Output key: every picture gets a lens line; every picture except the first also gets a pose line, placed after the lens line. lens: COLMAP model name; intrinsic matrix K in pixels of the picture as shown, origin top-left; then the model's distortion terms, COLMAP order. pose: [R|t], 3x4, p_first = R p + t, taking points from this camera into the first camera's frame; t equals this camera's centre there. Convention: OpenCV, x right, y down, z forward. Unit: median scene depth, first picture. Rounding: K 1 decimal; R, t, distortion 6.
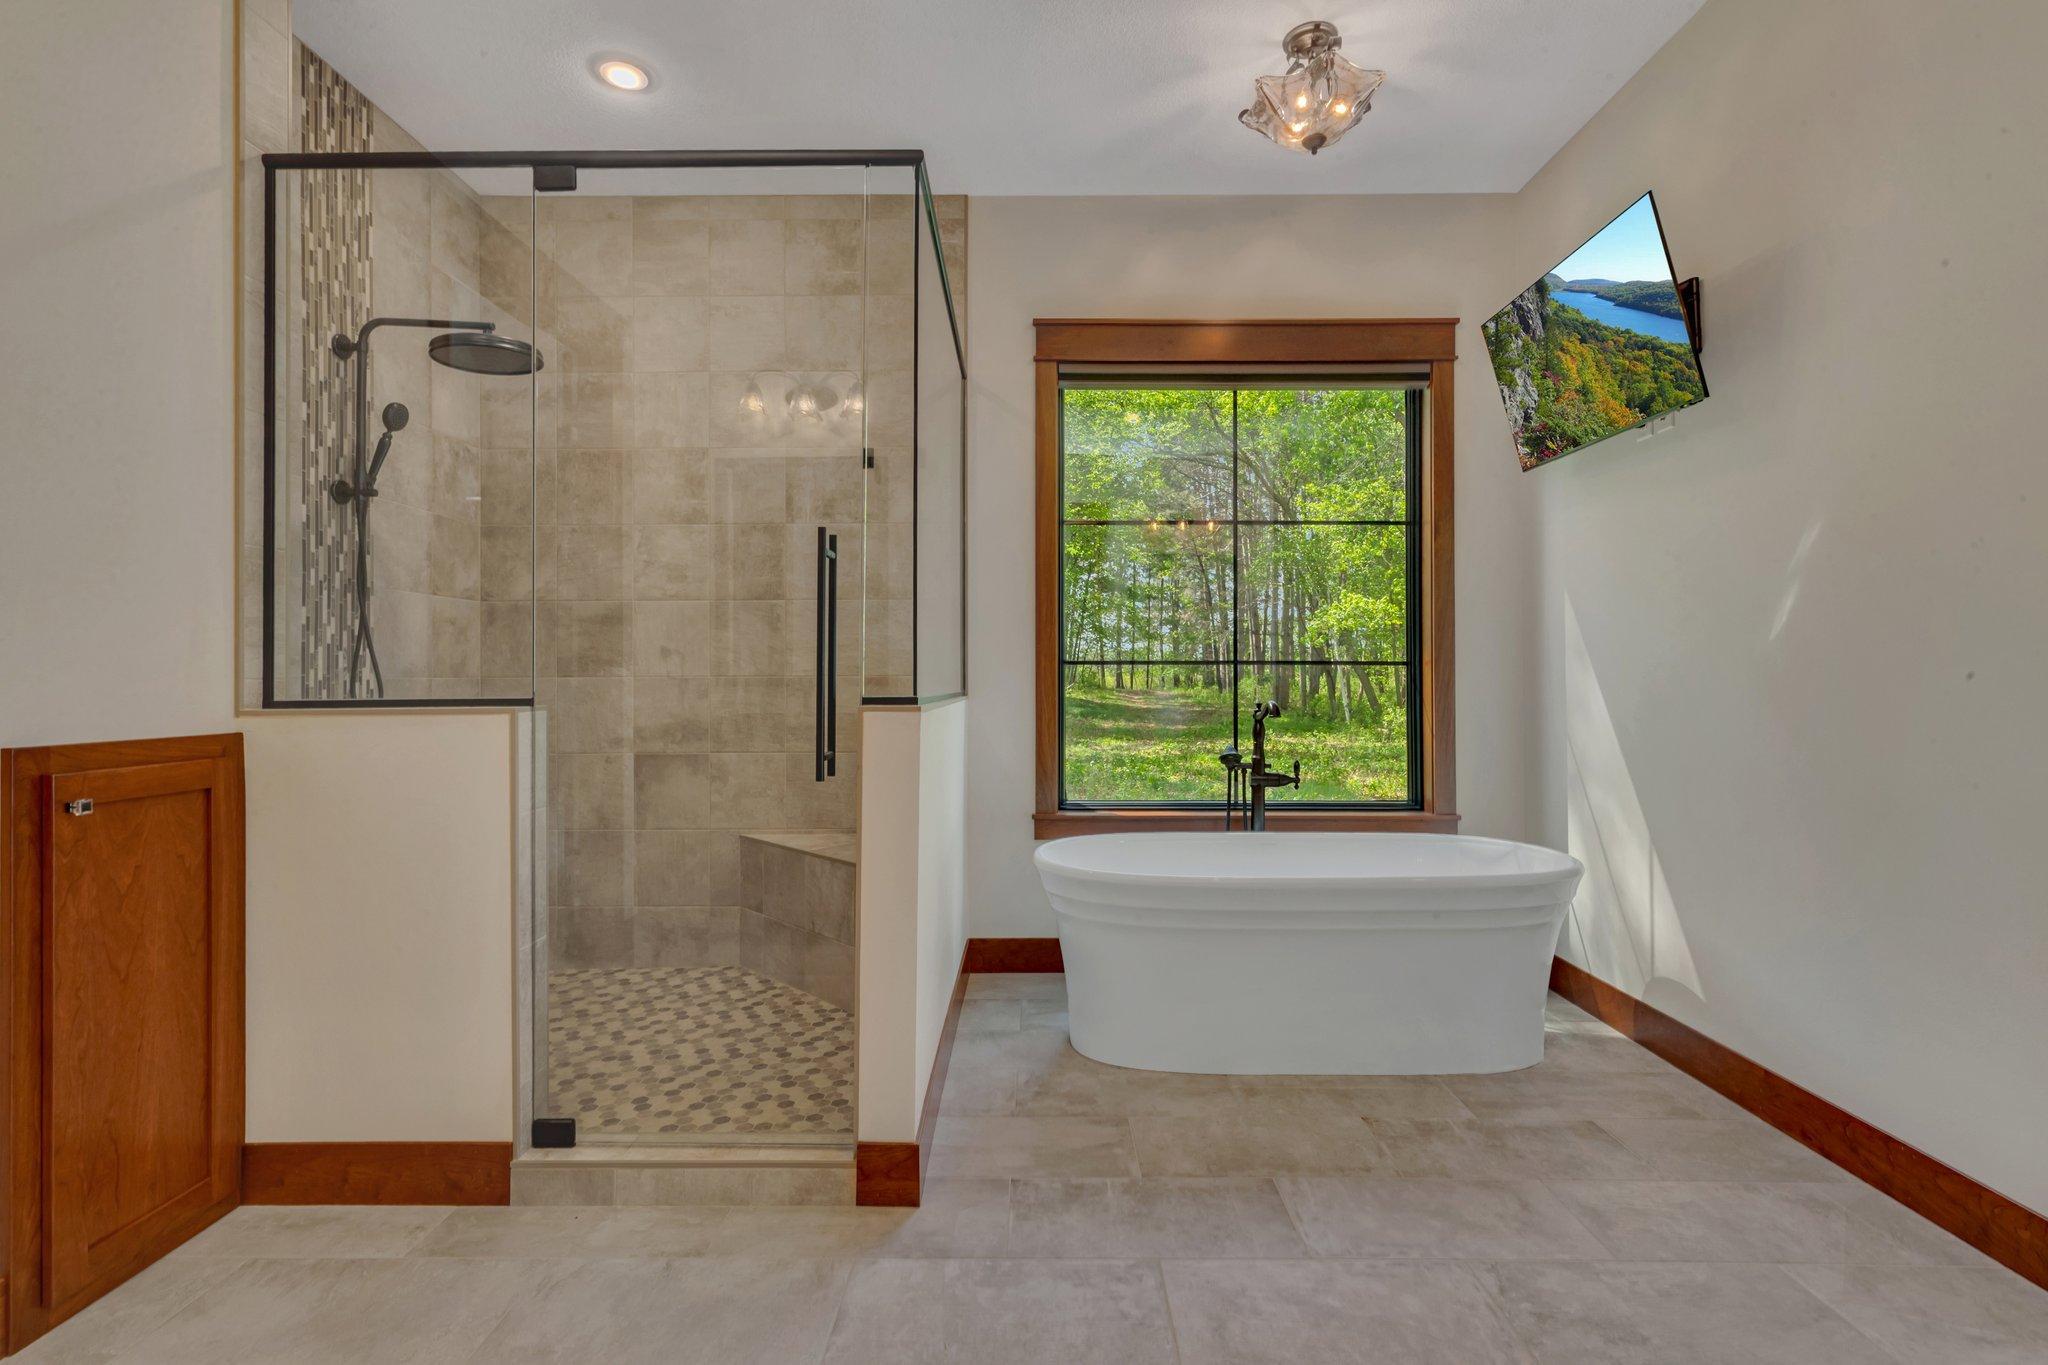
lens RADIAL K [[925.5, 0, 1029.5], [0, 925.5, 670.5], [0, 0, 1]] dist [-0.000358, -0.000331]
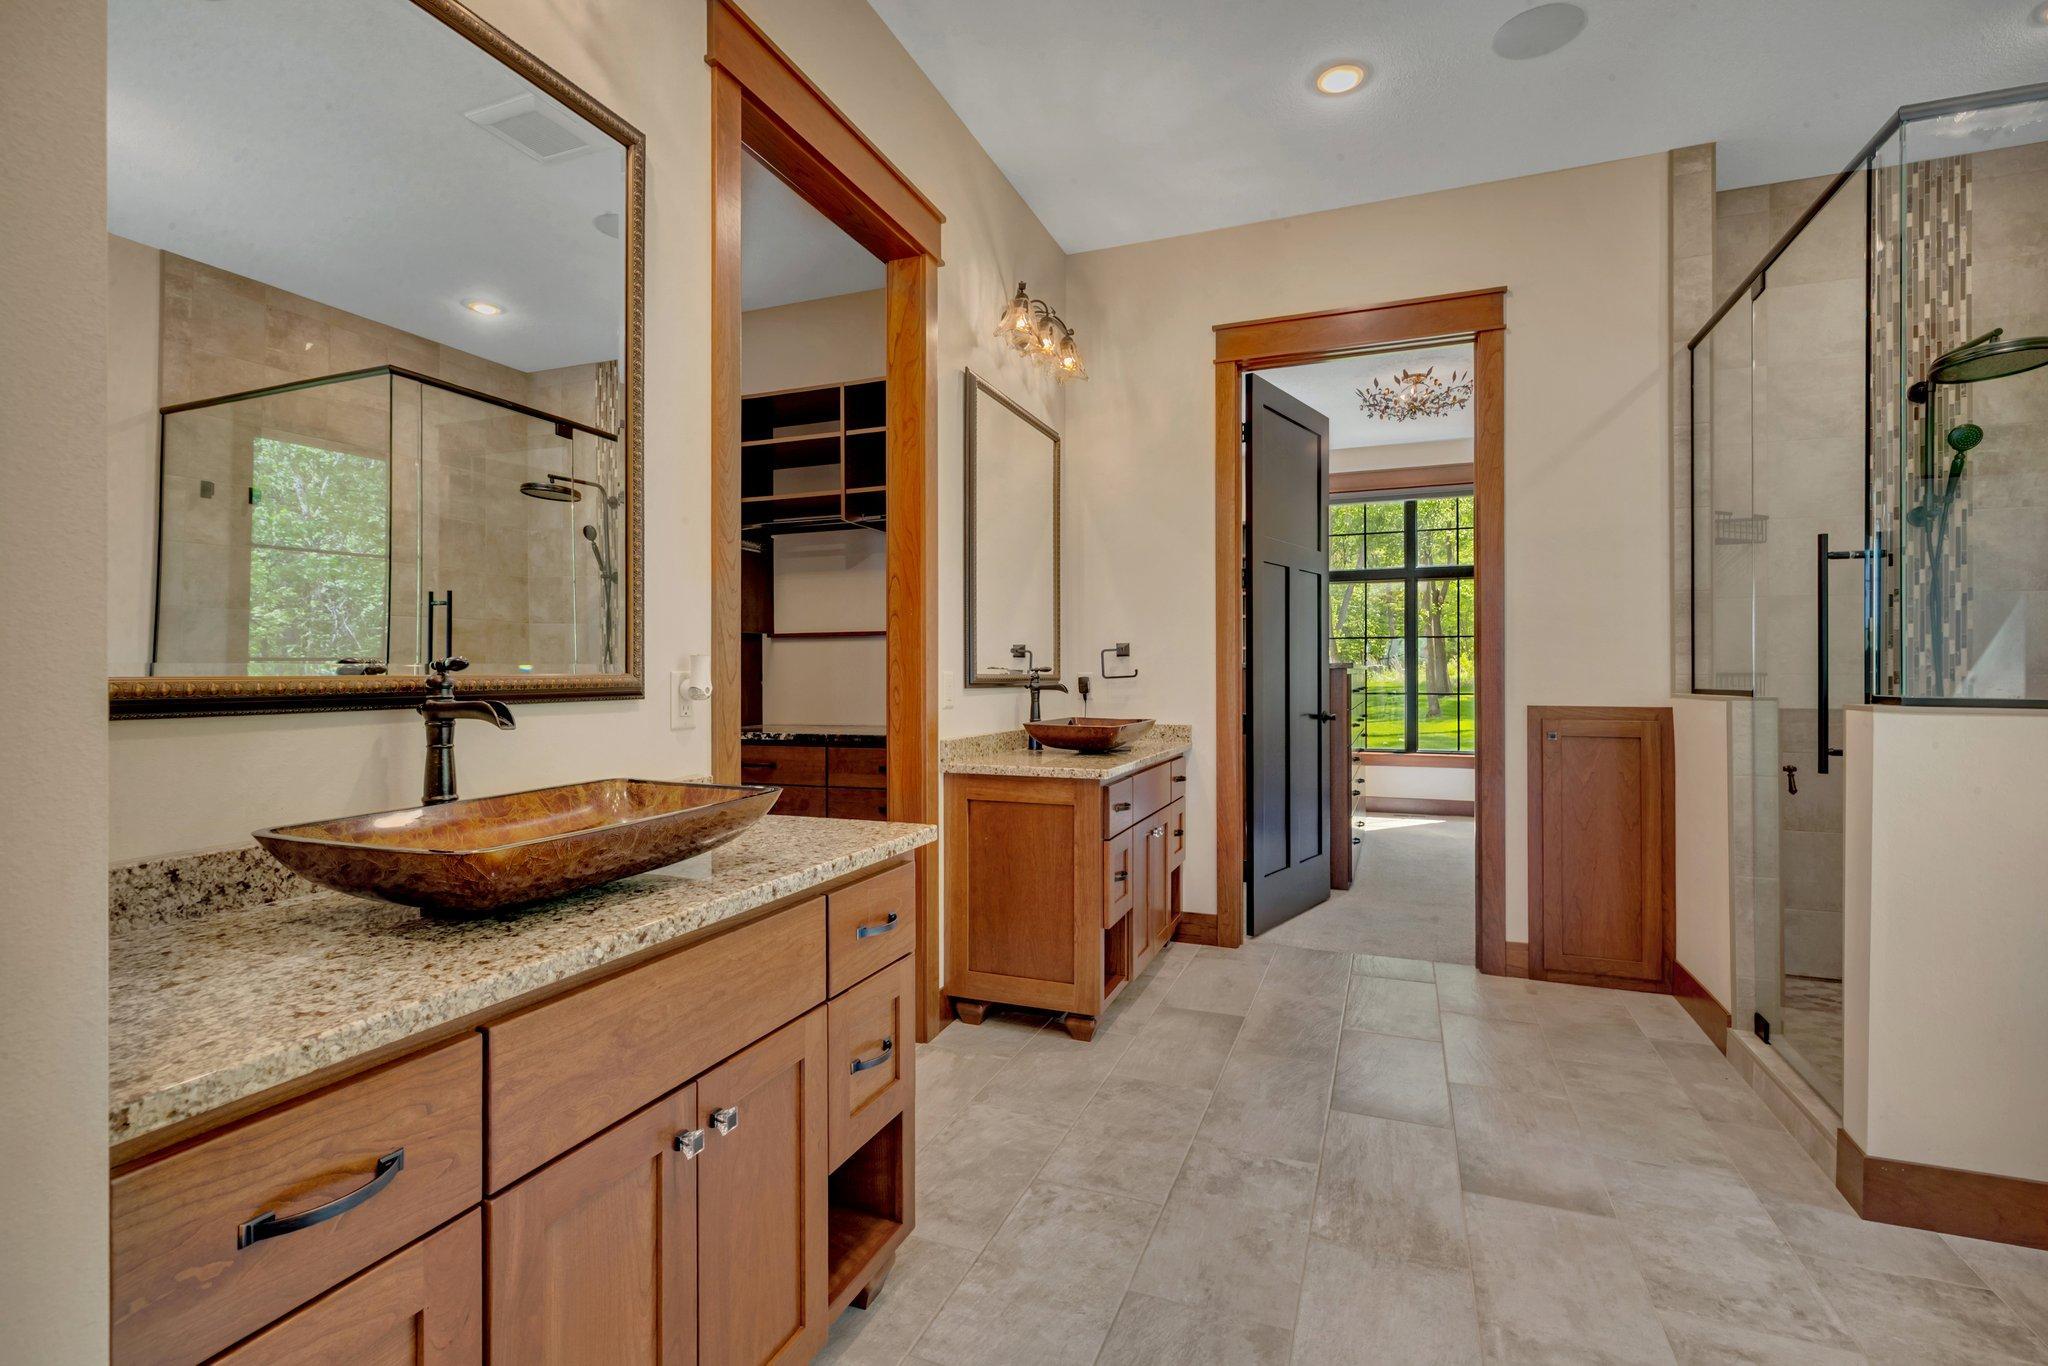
lens RADIAL K [[925.5, 0, 1029.5], [0, 925.5, 671.0], [0, 0, 1]] dist [-0.000358, -0.000331]
pose [[-0.362227, 0.000957, -0.932089, 0.761514], [0.004395, 0.999990, -0.000681, -0.001234], [0.932080, -0.004343, -0.362227, 0.371558]]
